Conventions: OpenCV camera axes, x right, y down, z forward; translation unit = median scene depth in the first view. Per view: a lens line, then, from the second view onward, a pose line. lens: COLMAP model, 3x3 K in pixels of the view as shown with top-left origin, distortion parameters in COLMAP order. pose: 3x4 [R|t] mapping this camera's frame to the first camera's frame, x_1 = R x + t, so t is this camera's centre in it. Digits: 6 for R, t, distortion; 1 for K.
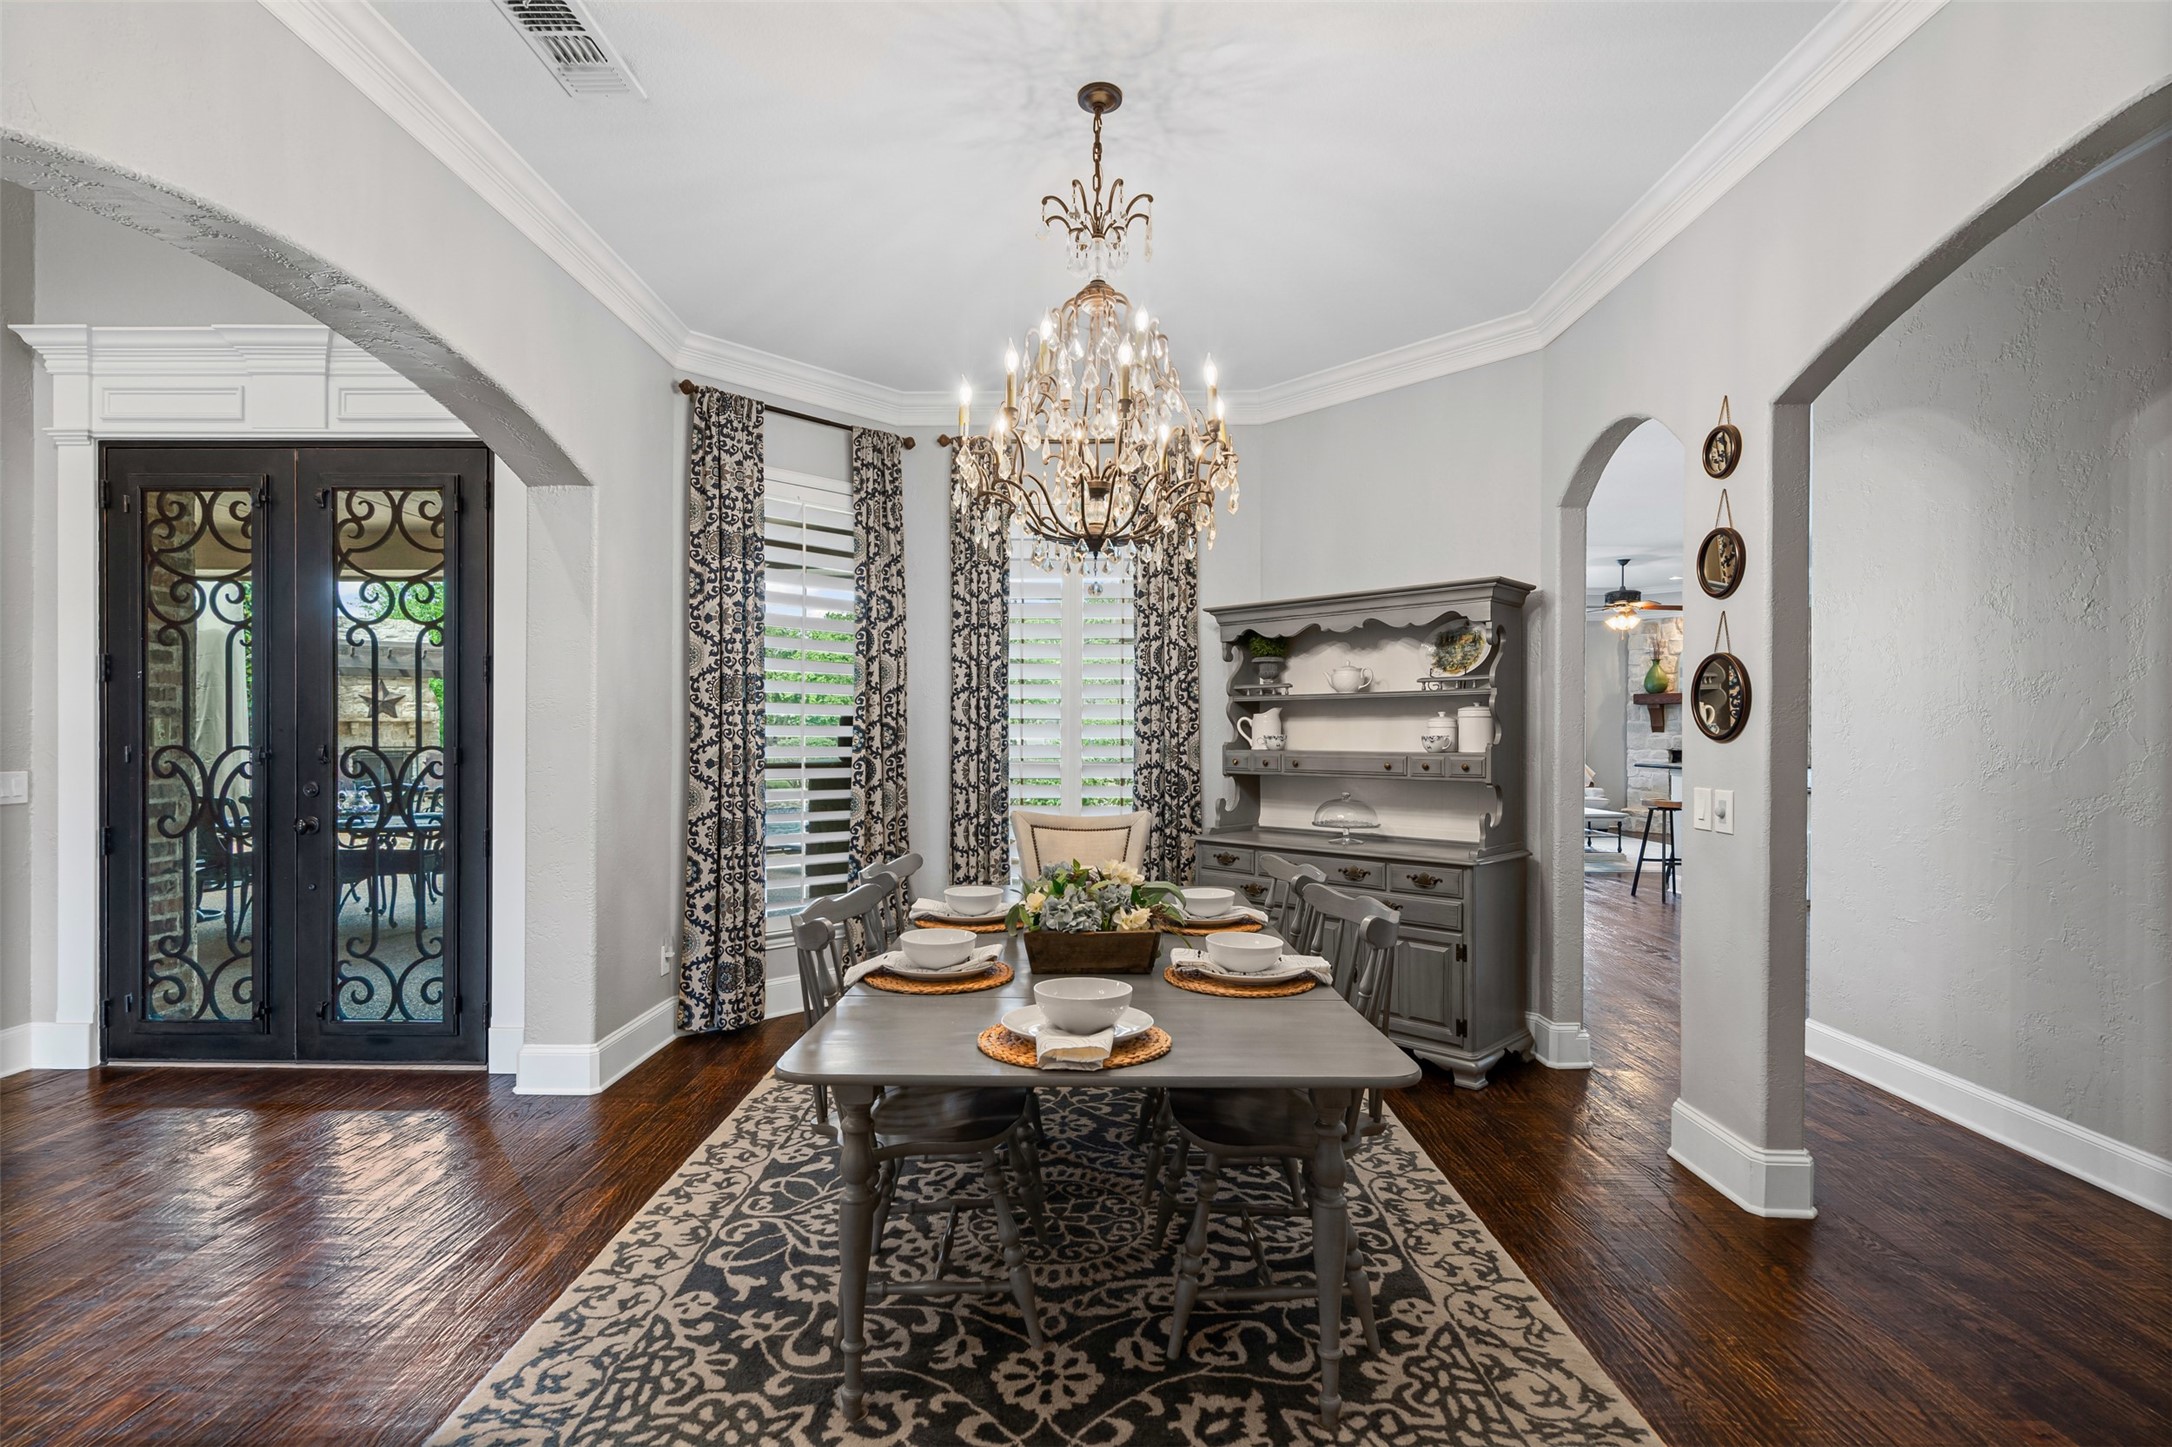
lens RADIAL K [[994.9, 0, 1118.0], [0, 994.9, 731.1], [0, 0, 1]] dist [0.000110, 0.003340]
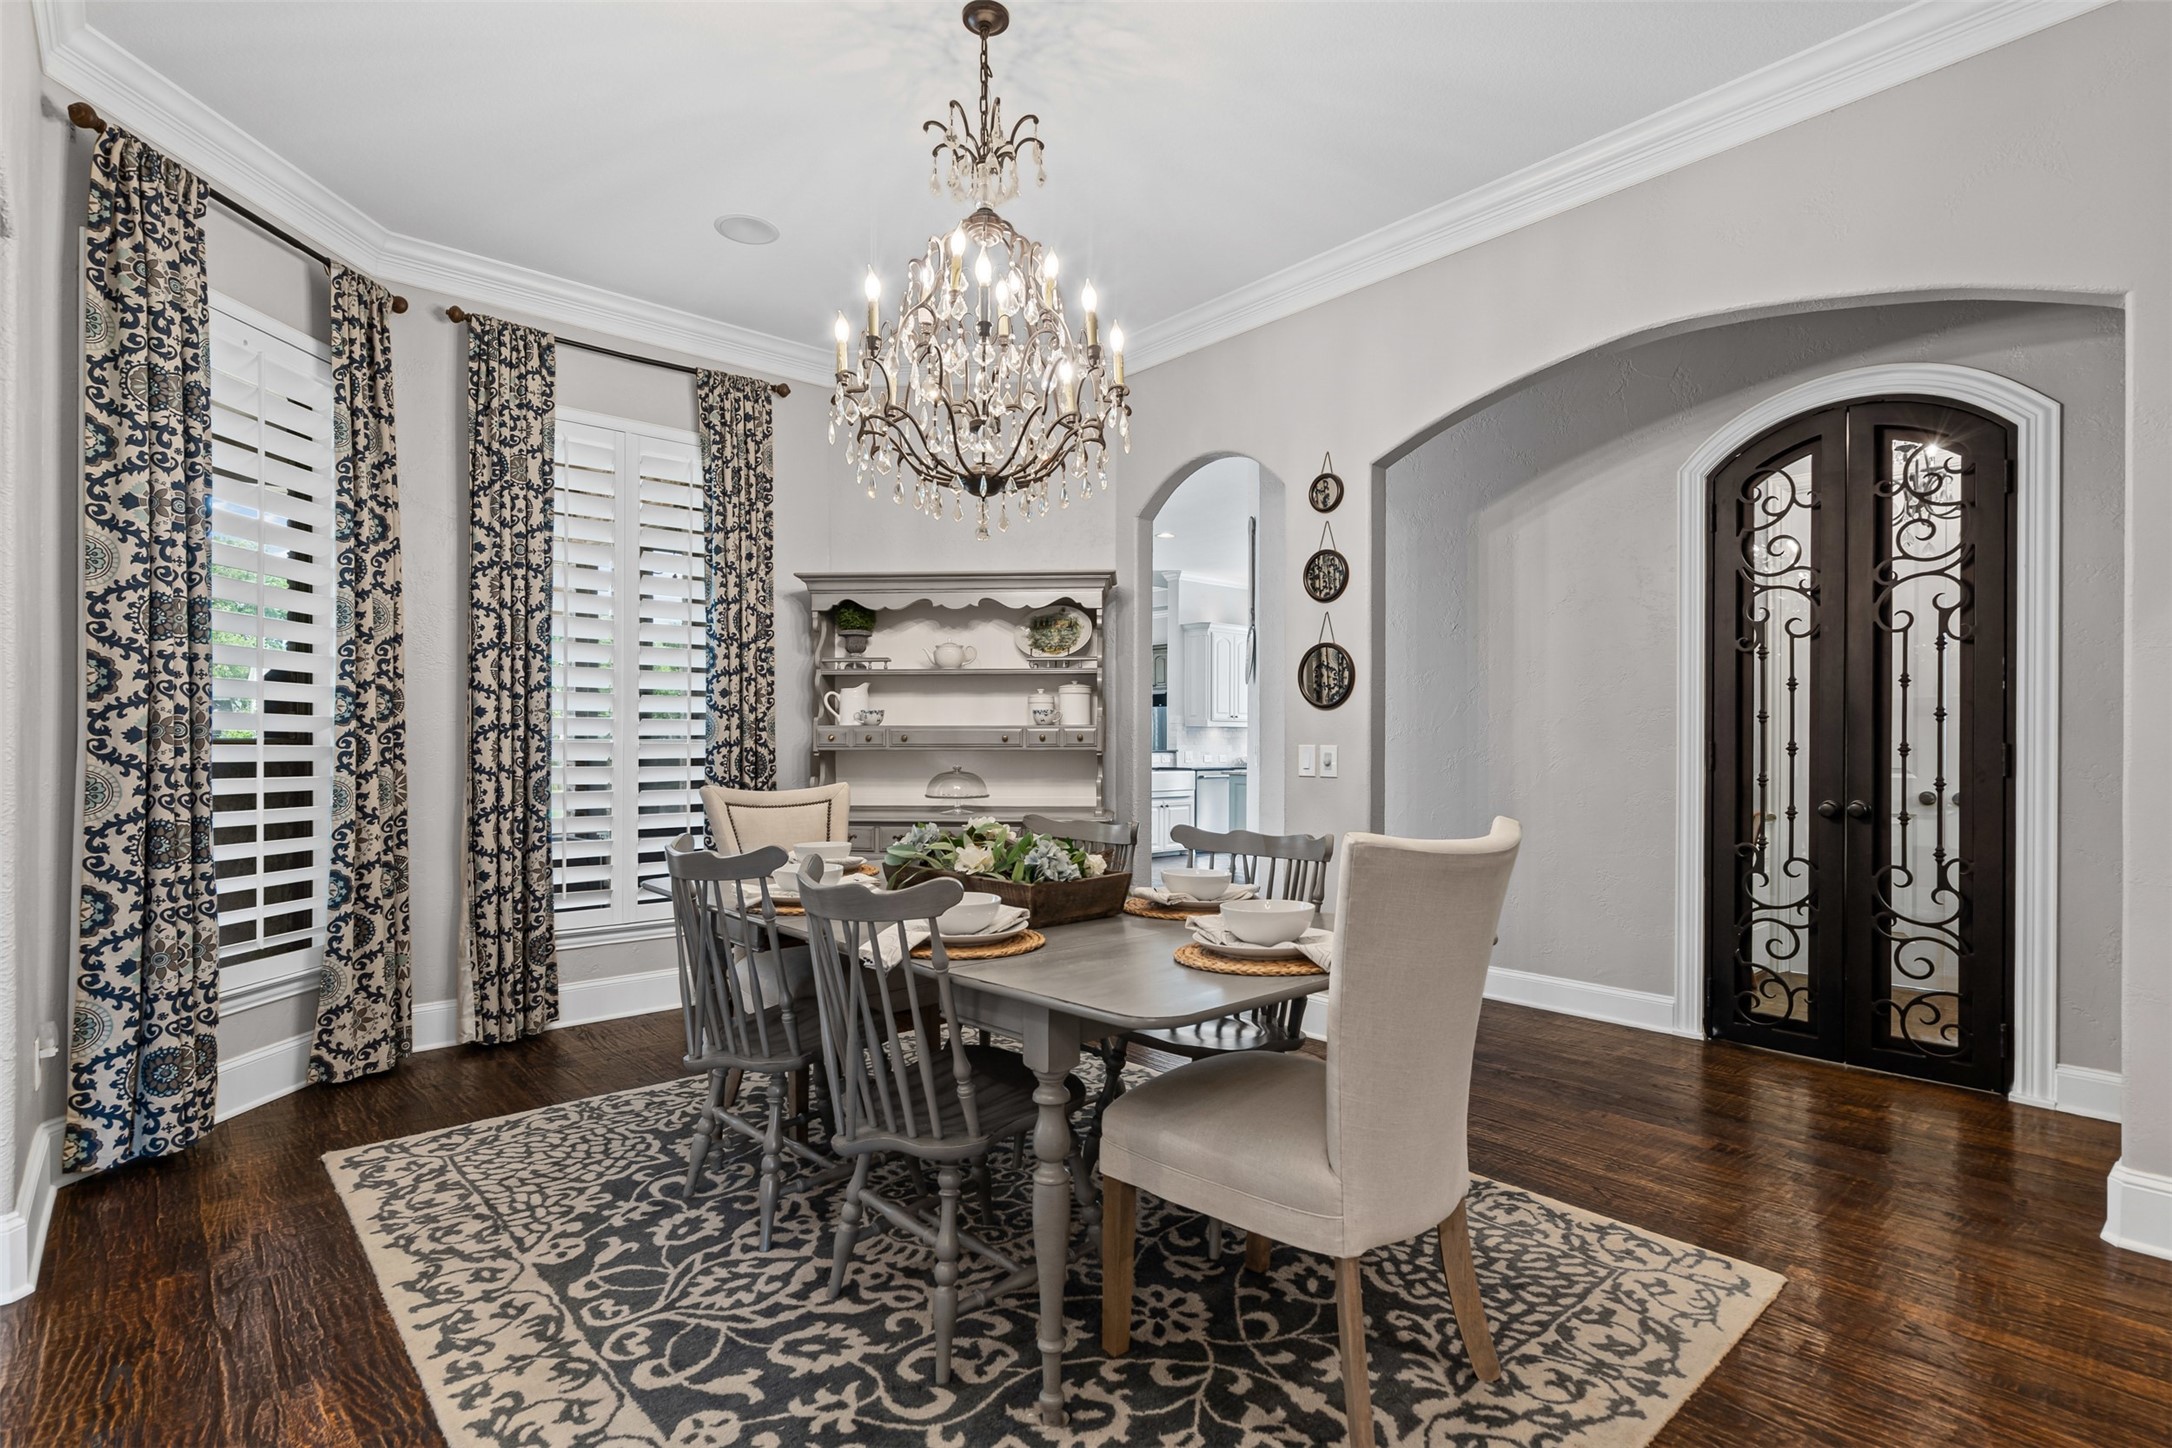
lens RADIAL K [[1008.7, 0, 1050.8], [0, 1008.7, 739.5], [0, 0, 1]] dist [-0.000190, 0.001533]
pose [[0.758965, 0.000055, 0.651131, -0.381765], [-0.000416, 1.000000, 0.000401, 0.034925], [-0.651131, -0.000575, 0.758965, 0.143400]]
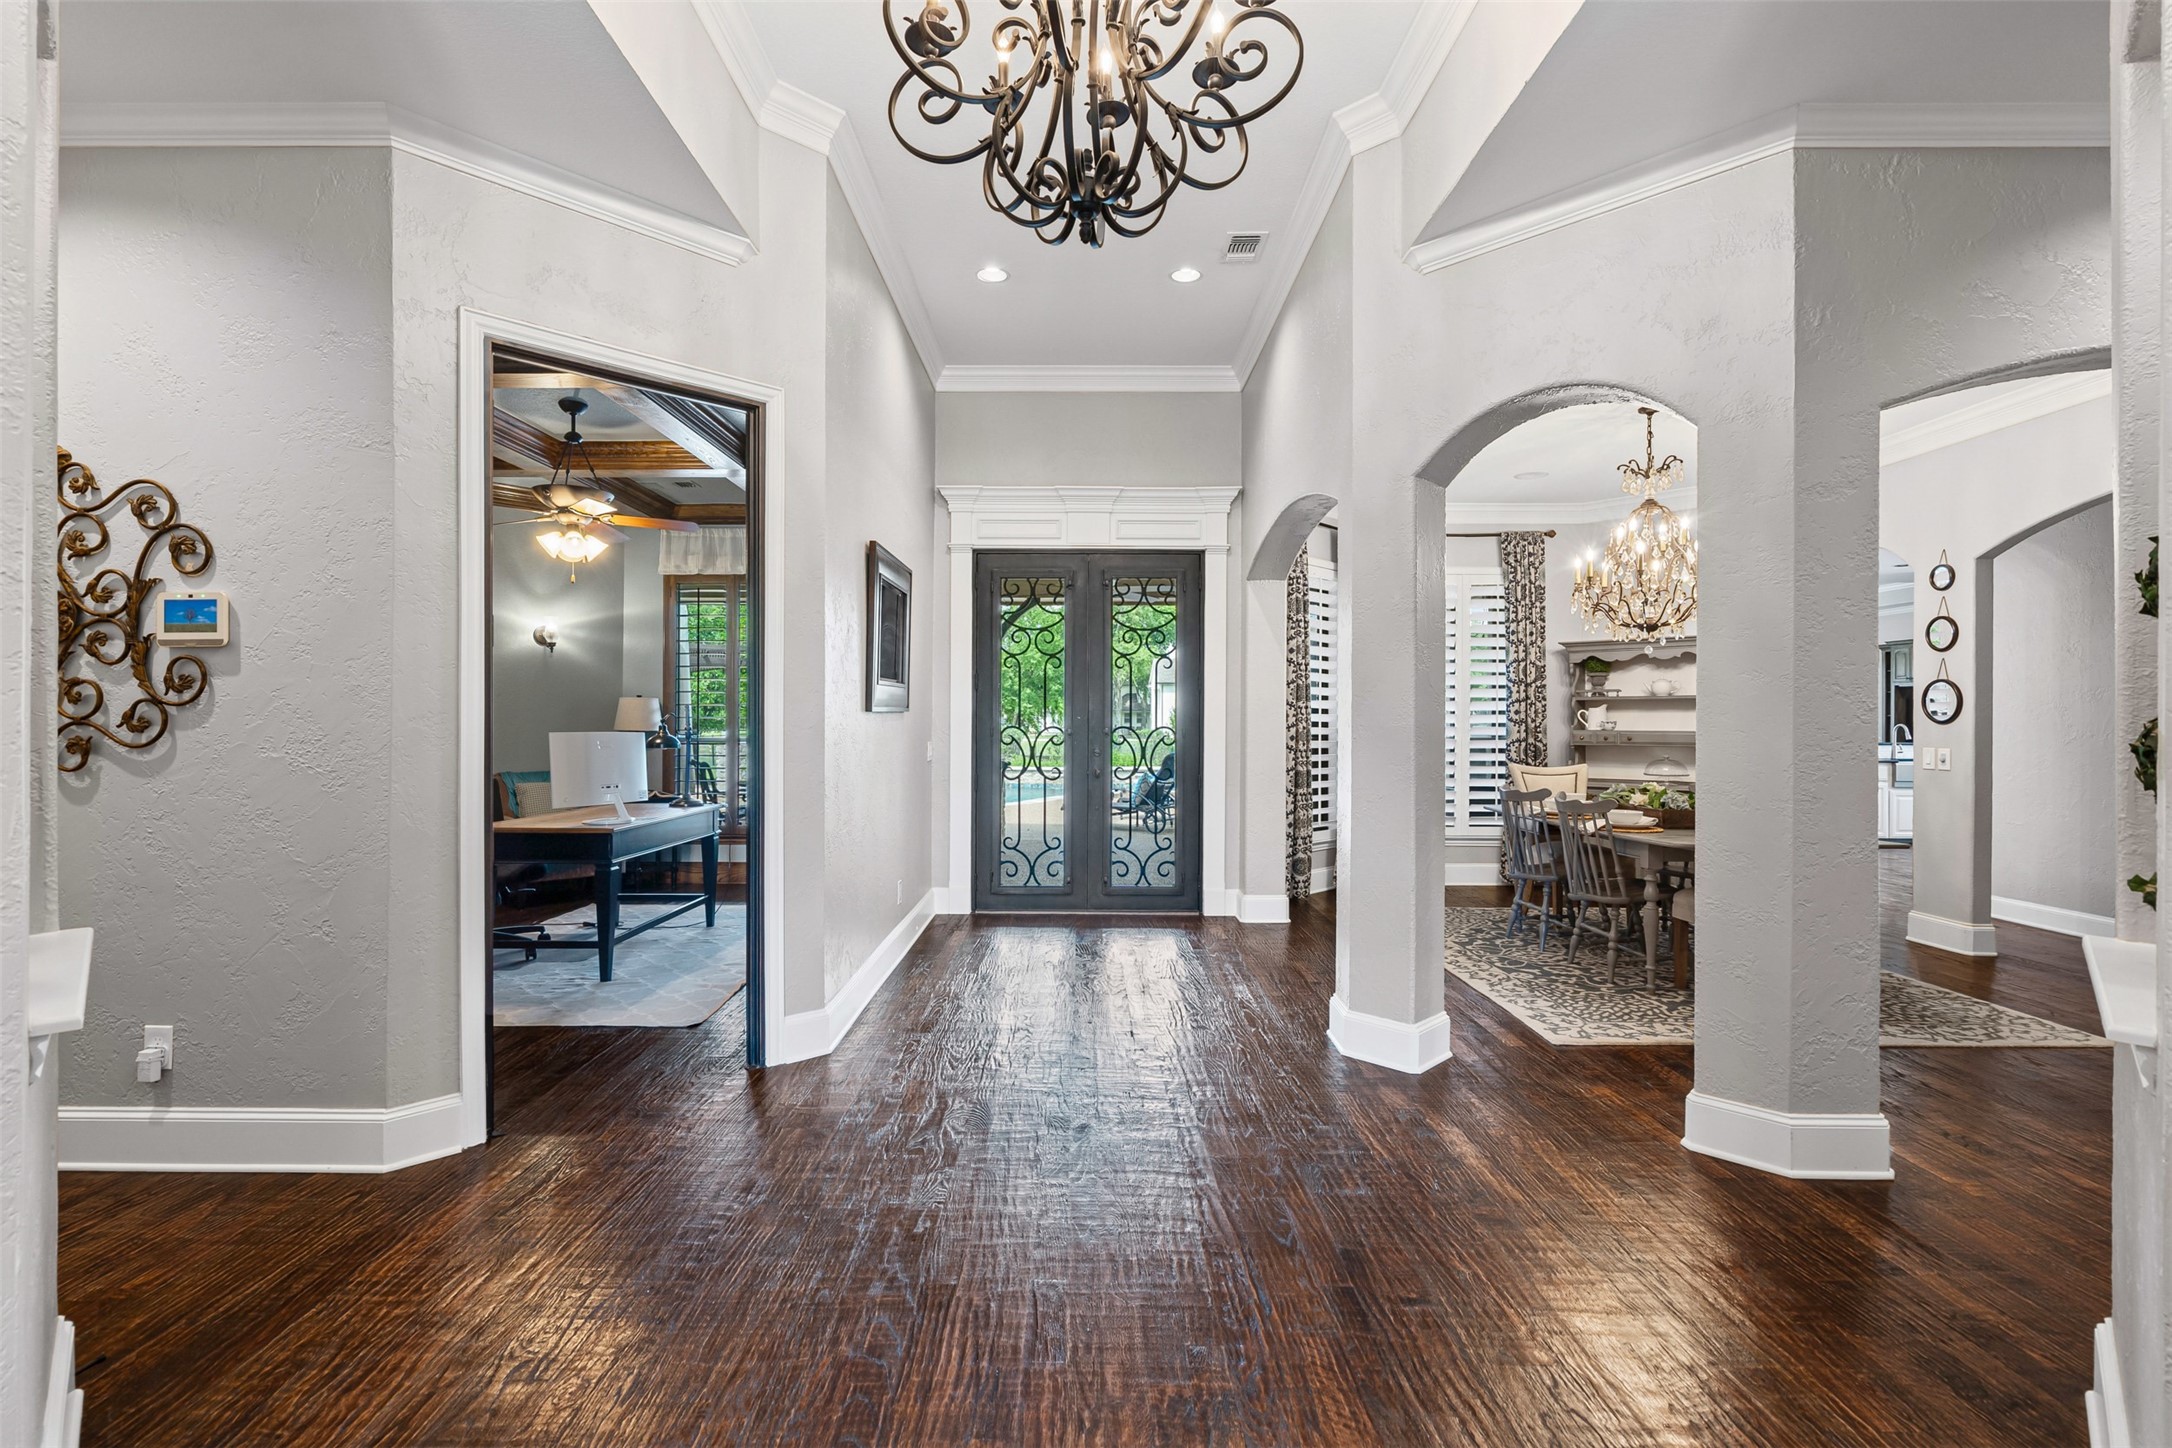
lens RADIAL K [[994.9, 0, 1097.9], [0, 994.9, 715.1], [0, 0, 1]] dist [0.000110, 0.003340]
pose [[0.999845, 0.000947, 0.017574, -0.755918], [-0.000890, 0.999994, -0.003225, 0.000134], [-0.017577, 0.003209, 0.999840, -0.650629]]
